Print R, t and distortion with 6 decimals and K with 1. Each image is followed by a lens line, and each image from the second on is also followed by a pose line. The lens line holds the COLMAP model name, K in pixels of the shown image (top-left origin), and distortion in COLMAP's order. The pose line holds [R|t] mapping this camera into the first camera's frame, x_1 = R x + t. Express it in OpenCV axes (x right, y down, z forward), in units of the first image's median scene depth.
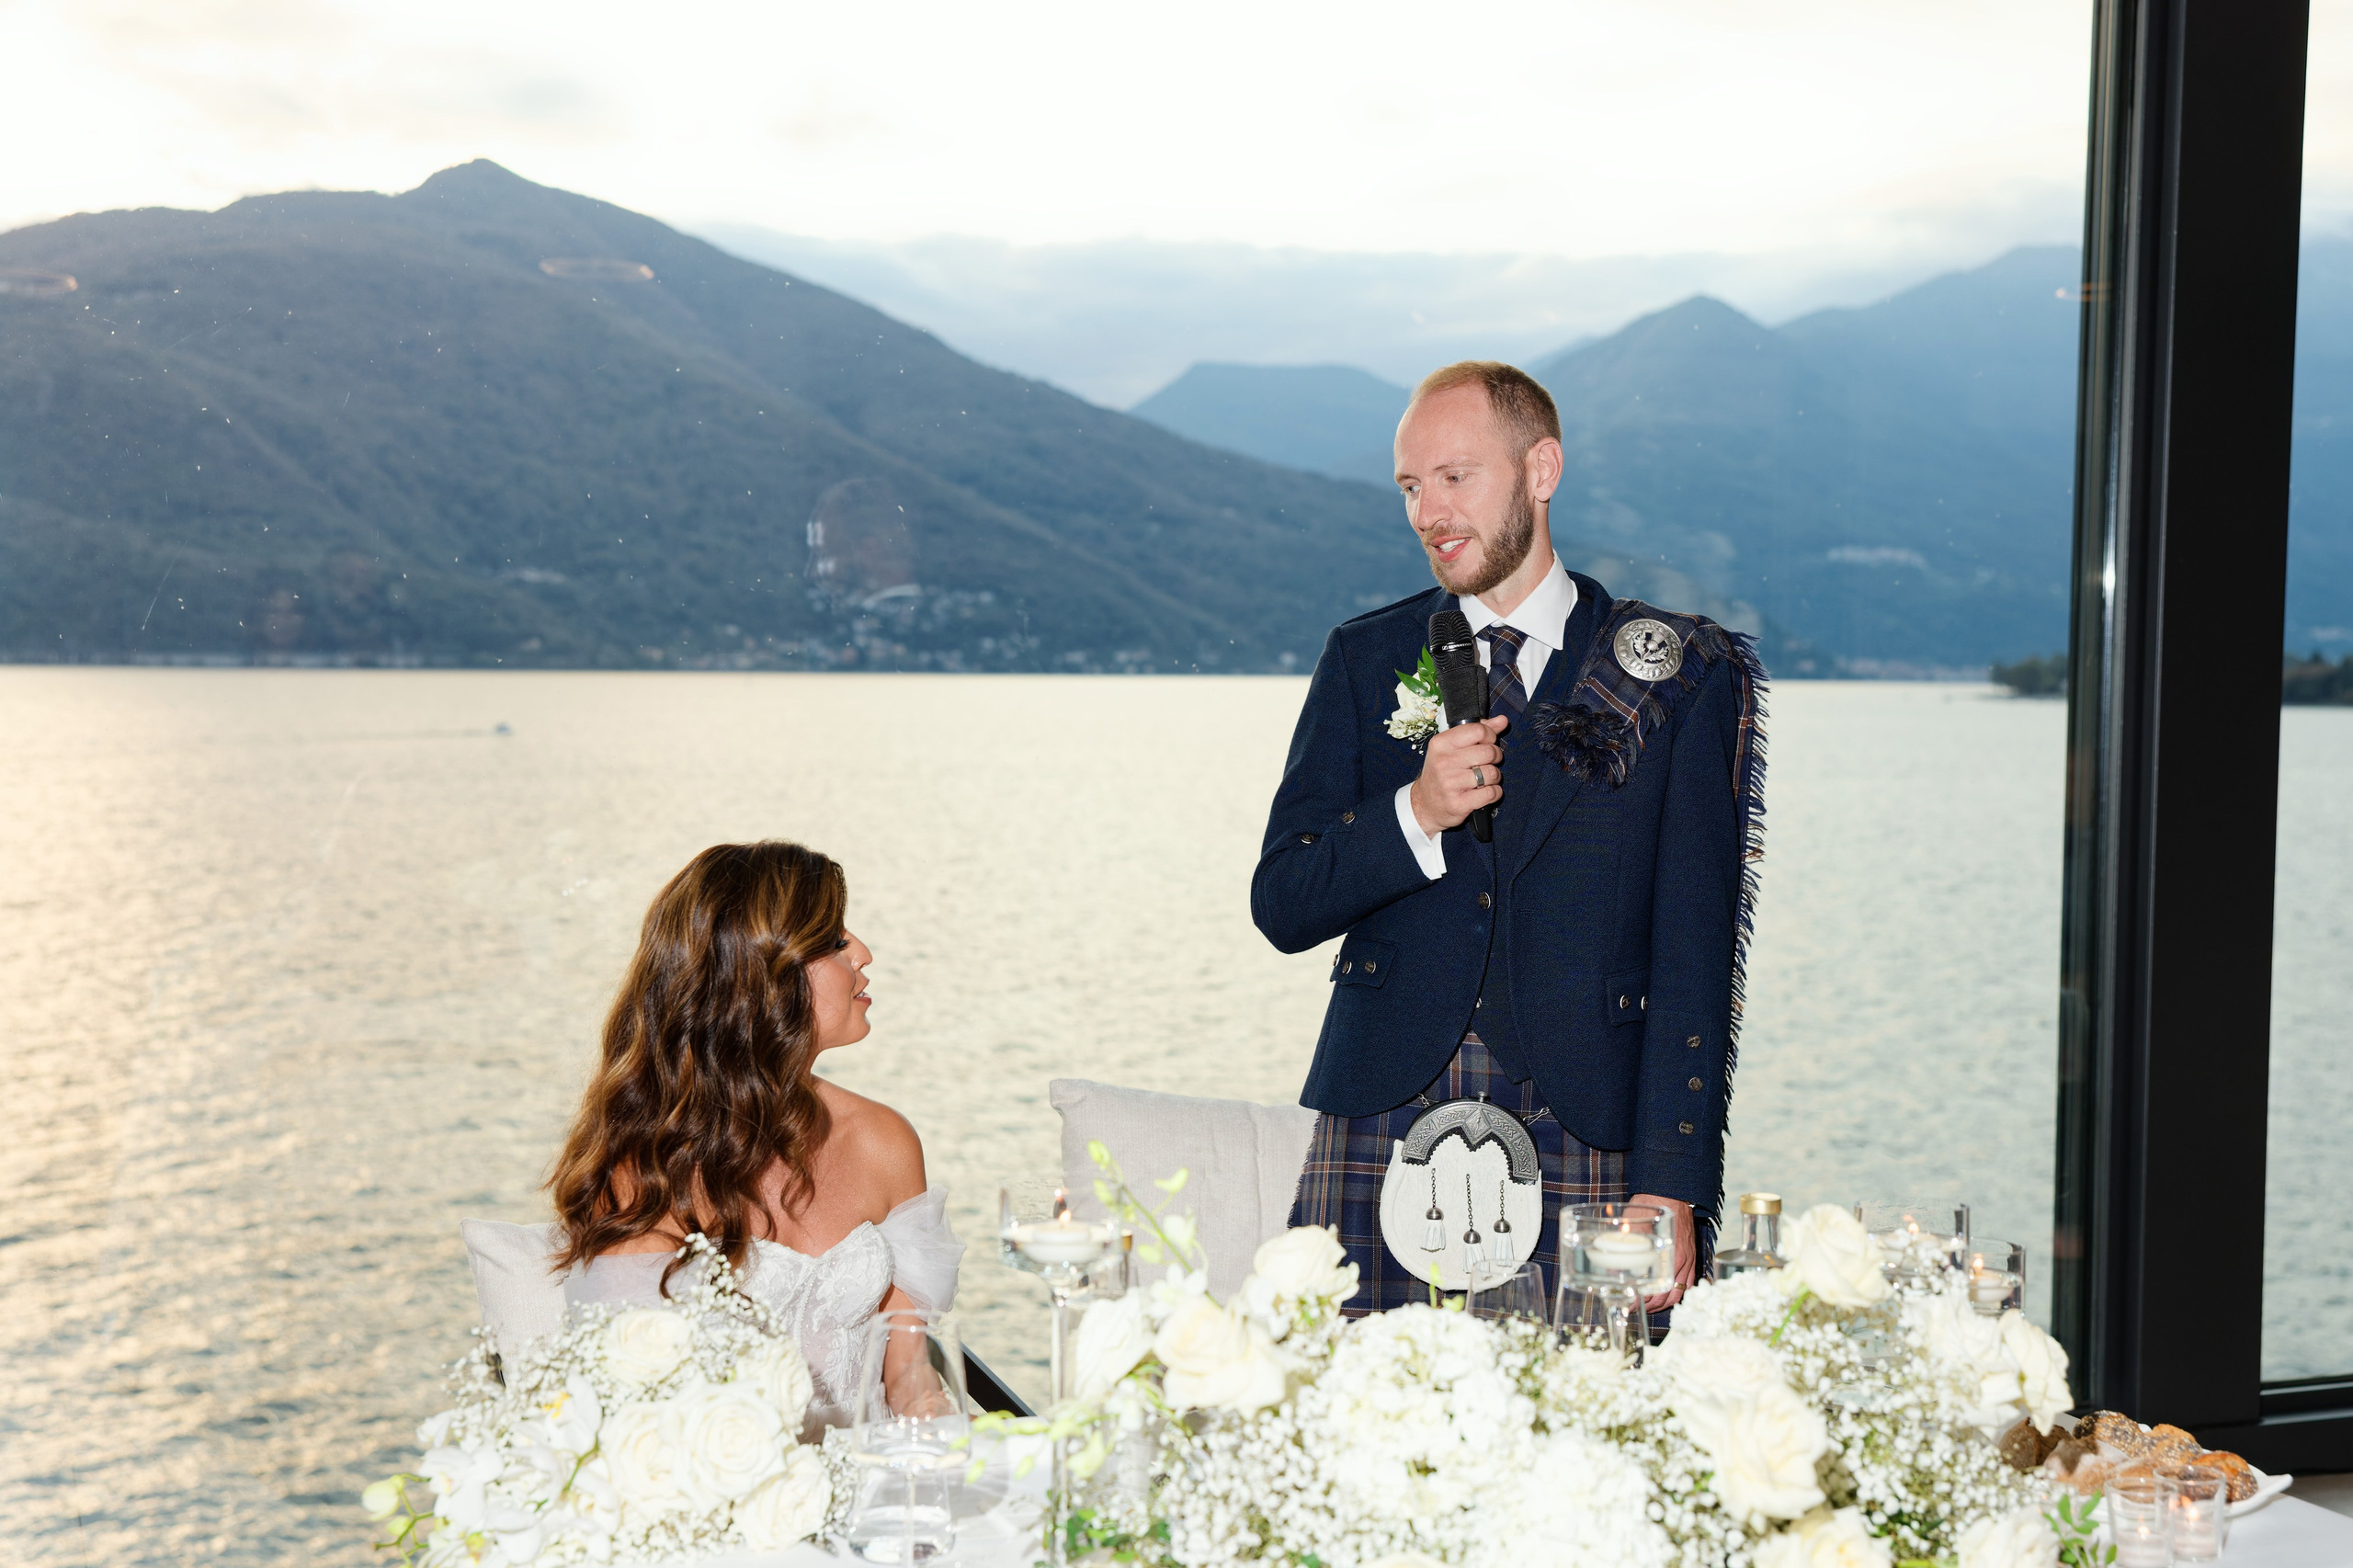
lens RADIAL K [[2887.0, 0, 1149.0], [0, 2887.0, 808.4], [0, 0, 1]] dist [0.053308, 0.000000]
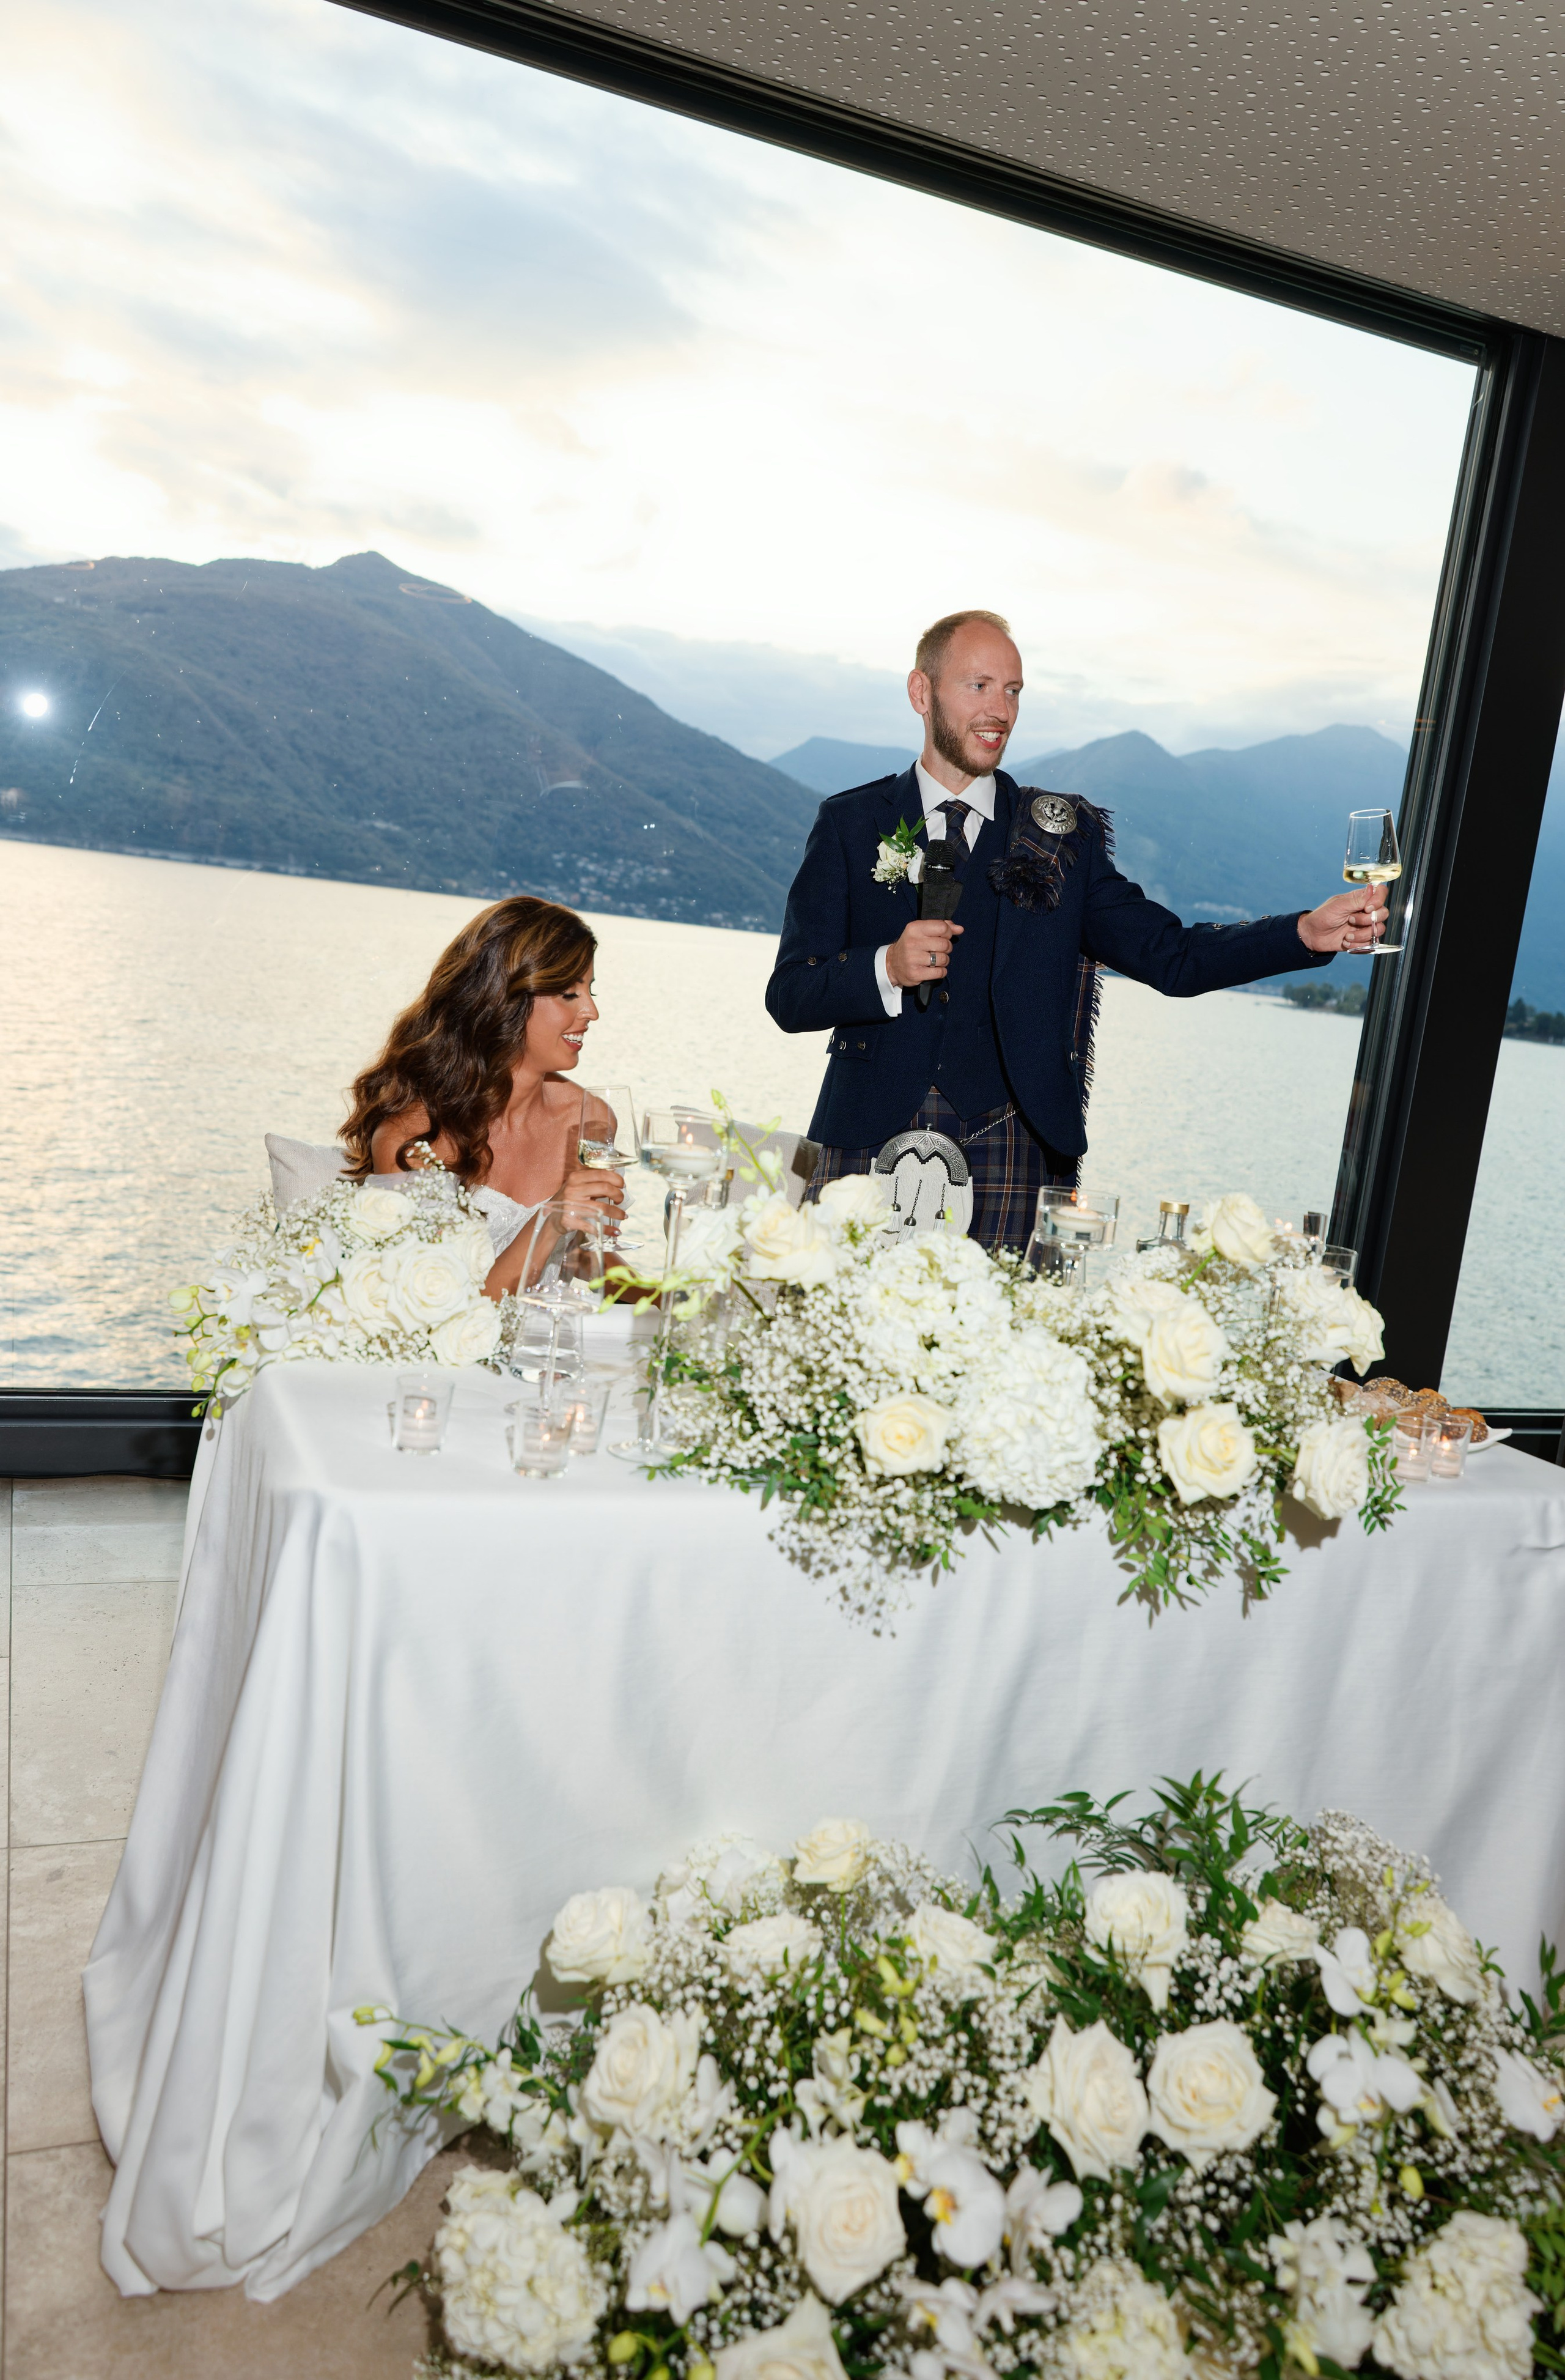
lens RADIAL K [[1799.4, 0, 781.6], [0, 1799.4, 1179.7], [0, 0, 1]] dist [0.018870, -0.000058]
pose [[0.993577, 0.110142, 0.025943, -0.005182], [-0.112017, 0.989826, 0.087732, 0.076365], [-0.016016, -0.090075, 0.995806, 0.142083]]
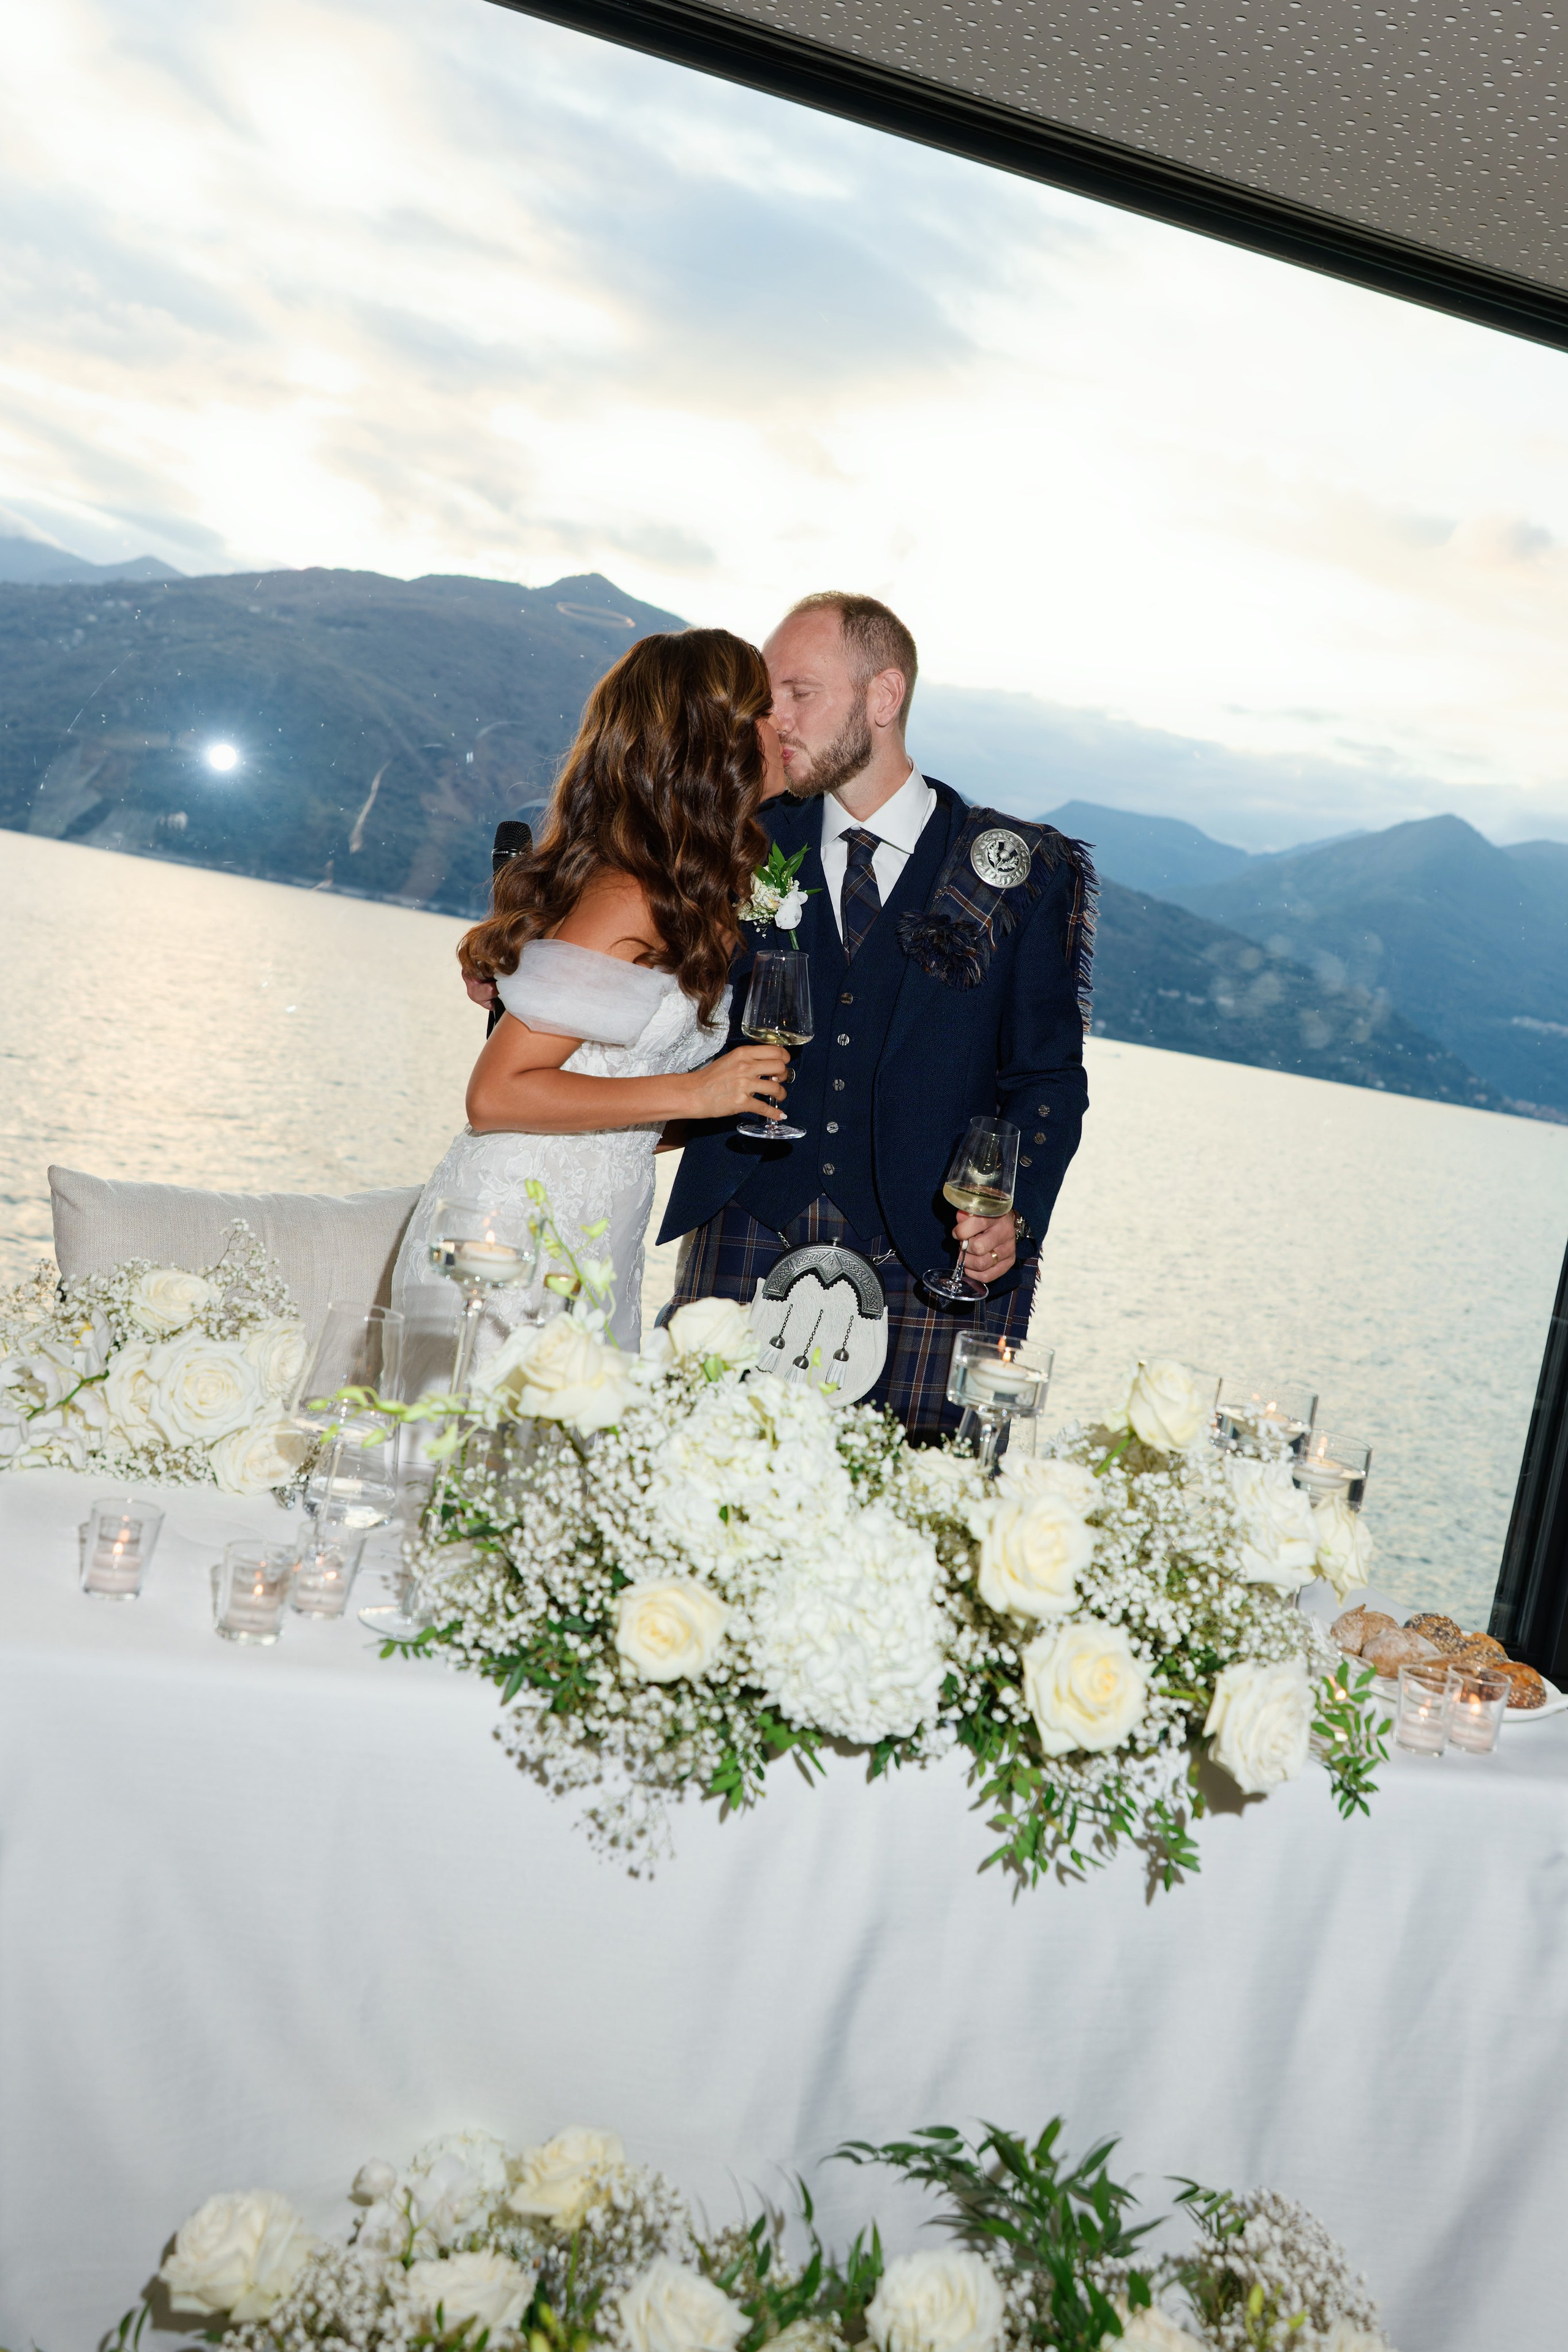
lens RADIAL K [[2096.0, 0, 815.1], [0, 2096.0, 1051.3], [0, 0, 1]] dist [0.017724, 0.000571]
pose [[0.980185, 0.179571, -0.083615, 0.201772], [-0.181424, 0.983290, -0.015063, 0.048269], [0.079513, 0.029934, 0.996384, 0.202667]]
